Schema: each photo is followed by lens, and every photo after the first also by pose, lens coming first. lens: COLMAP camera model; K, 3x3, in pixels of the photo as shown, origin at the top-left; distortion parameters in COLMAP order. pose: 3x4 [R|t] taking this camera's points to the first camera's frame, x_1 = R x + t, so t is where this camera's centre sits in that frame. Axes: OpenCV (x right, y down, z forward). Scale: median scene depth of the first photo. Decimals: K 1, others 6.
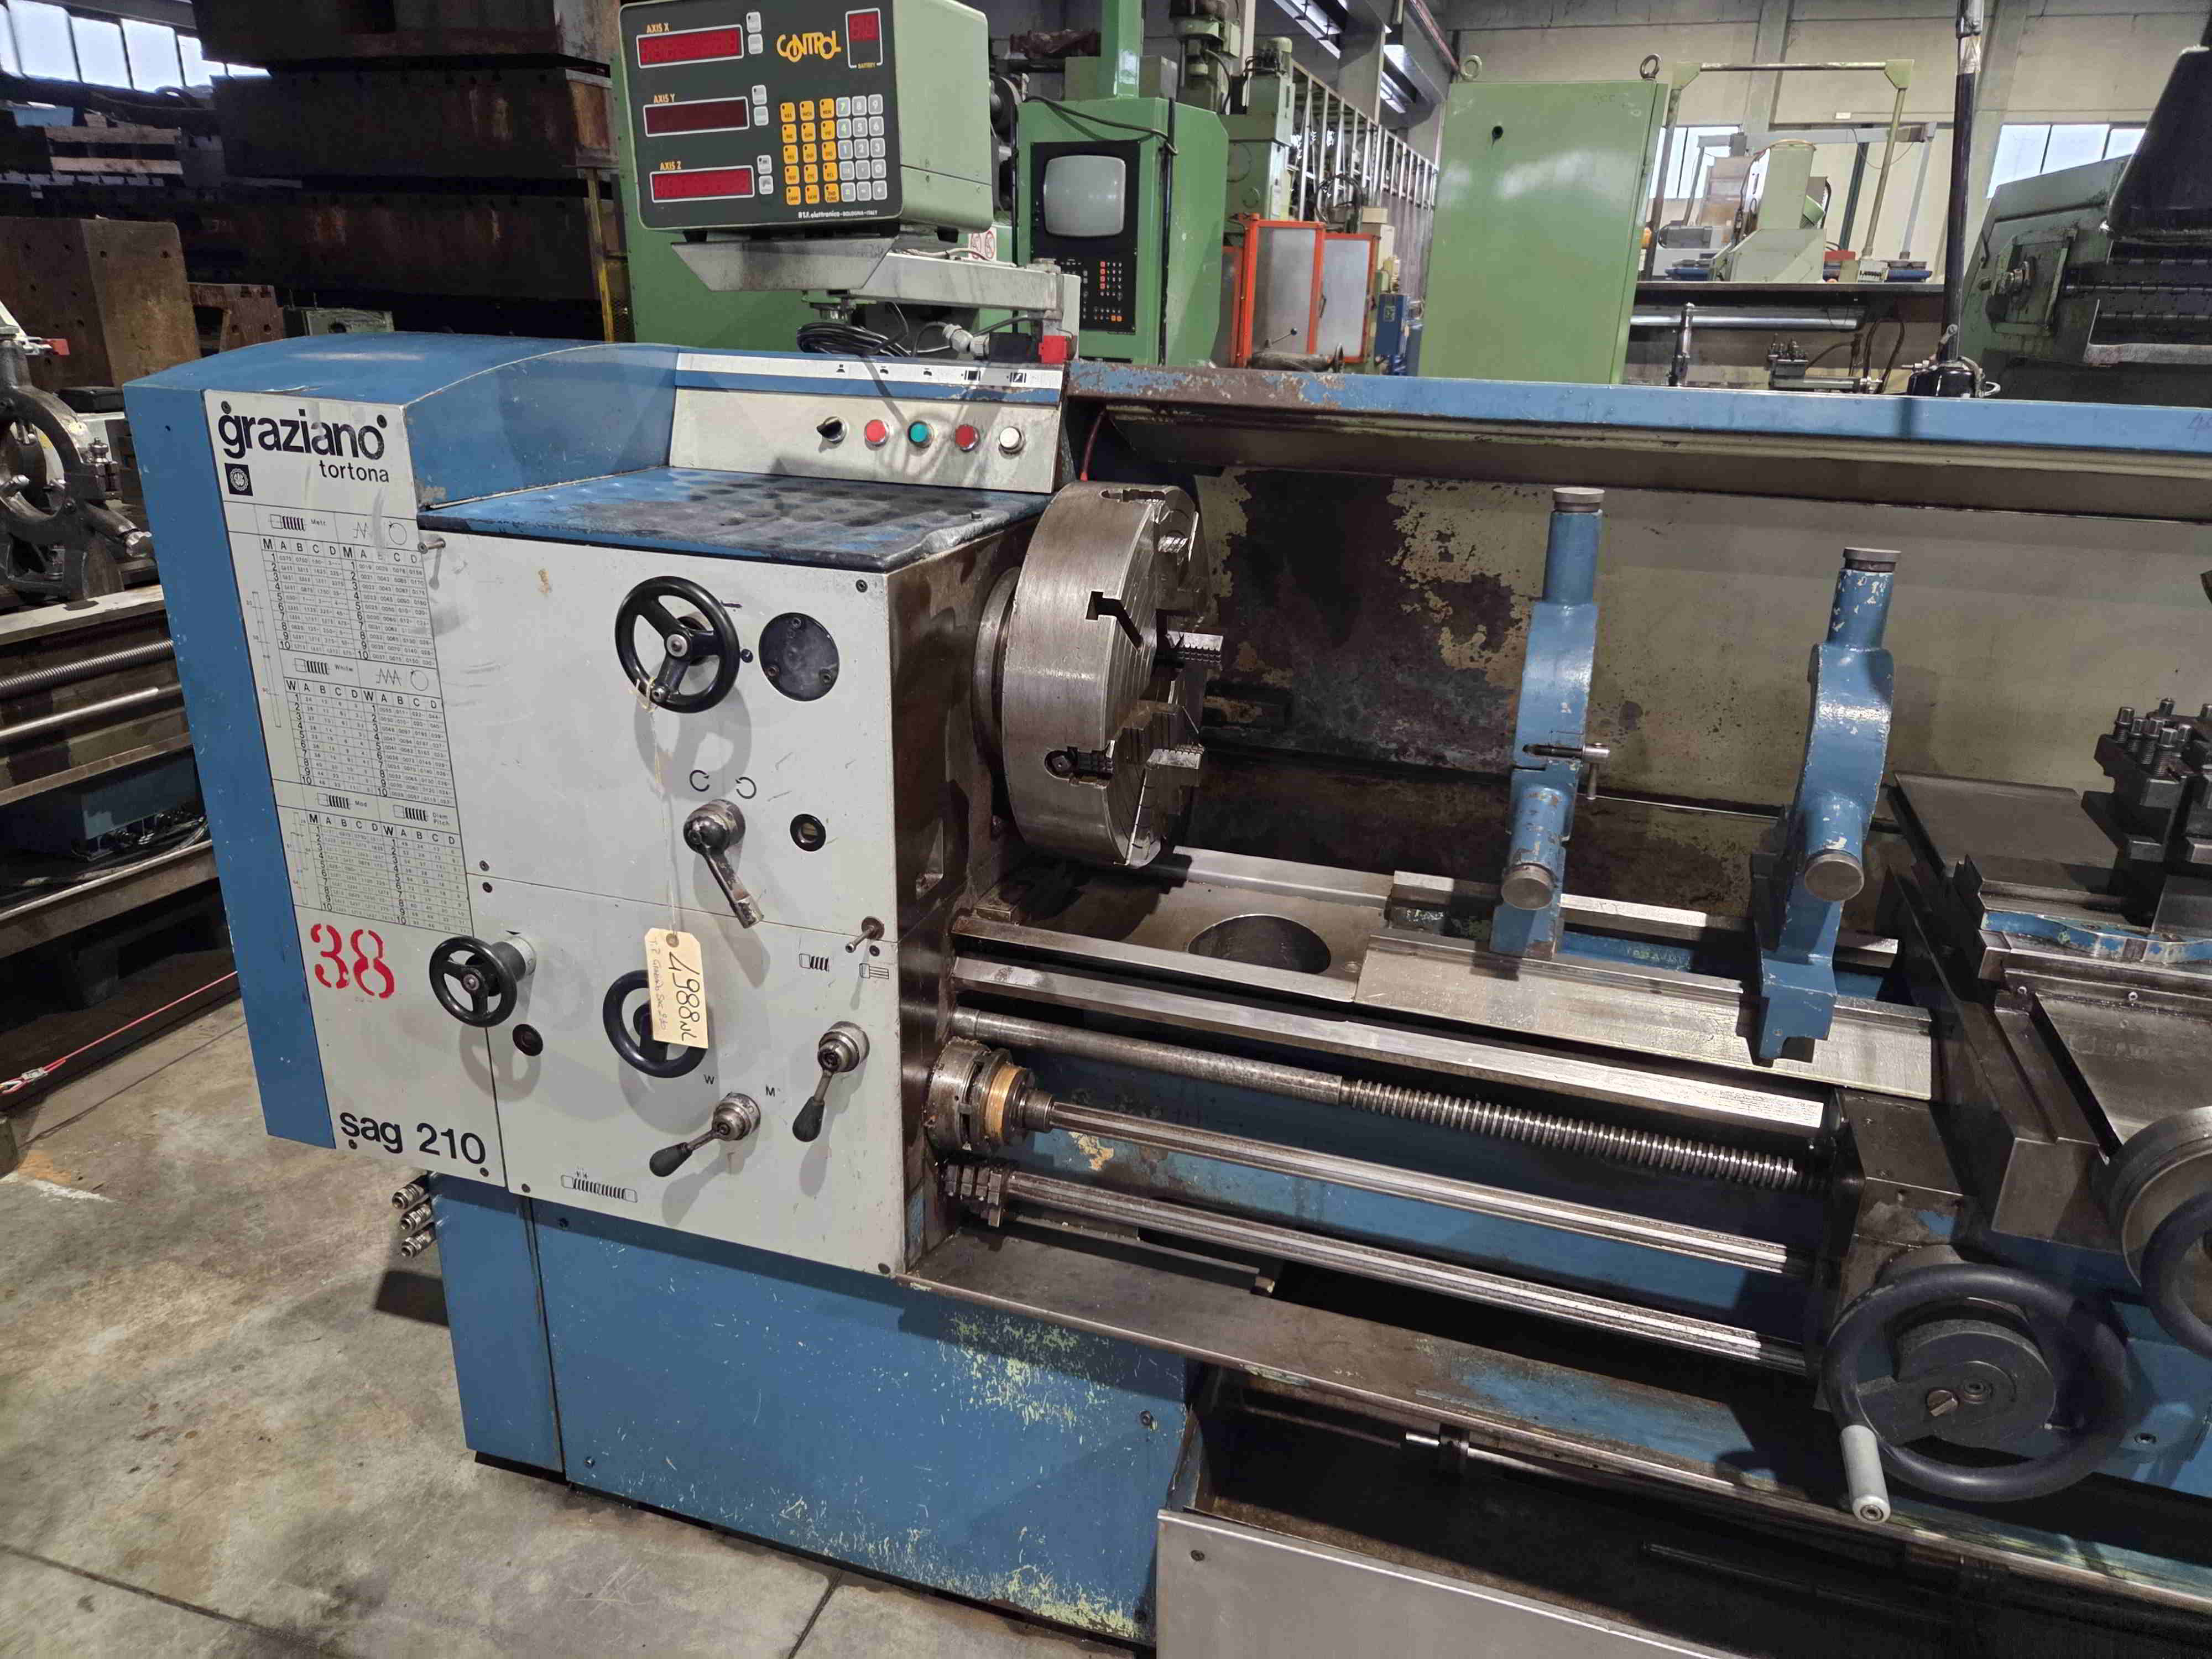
lens RADIAL K [[1486.1, 0, 1104.4], [0, 1486.1, 851.2], [0, 0, 1]] dist [0.075865, -0.054670]
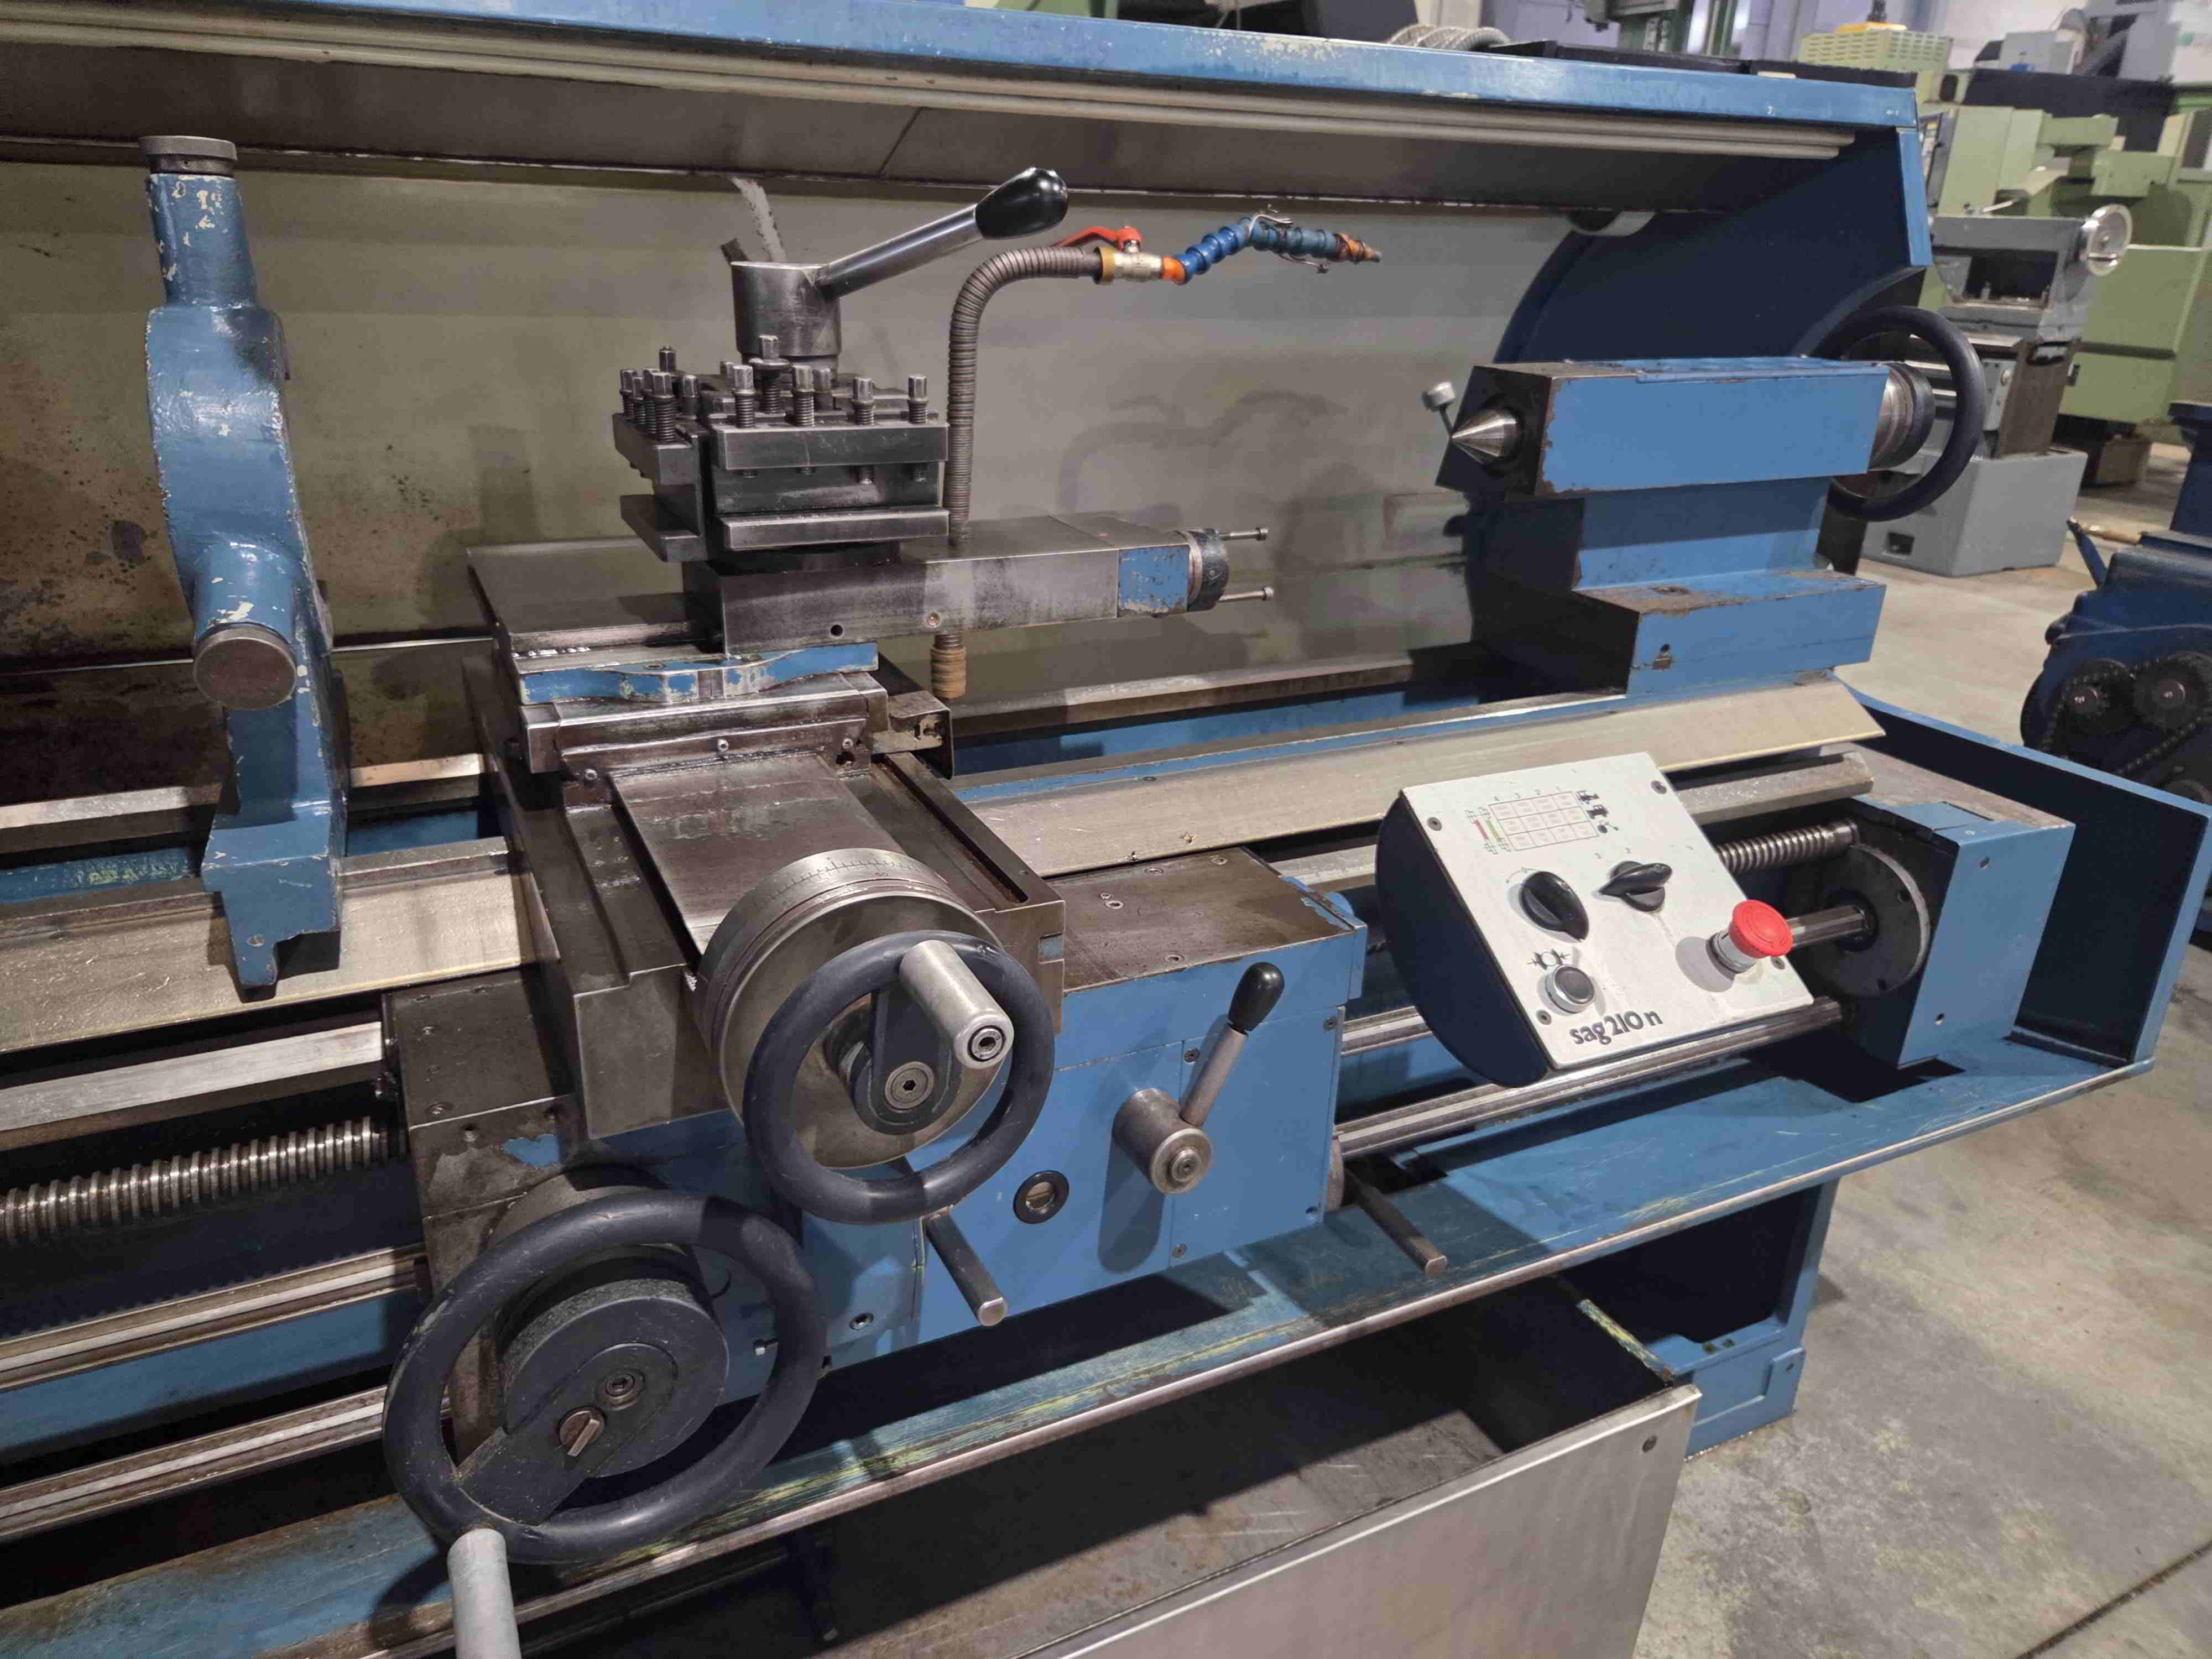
lens RADIAL K [[1499.1, 0, 1093.4], [0, 1499.1, 811.5], [0, 0, 1]] dist [0.059138, -0.050708]
pose [[0.722495, -0.261812, 0.639886, 0.262030], [0.234629, 0.963450, 0.129280, 0.058829], [-0.650346, 0.056732, 0.757517, 0.262286]]
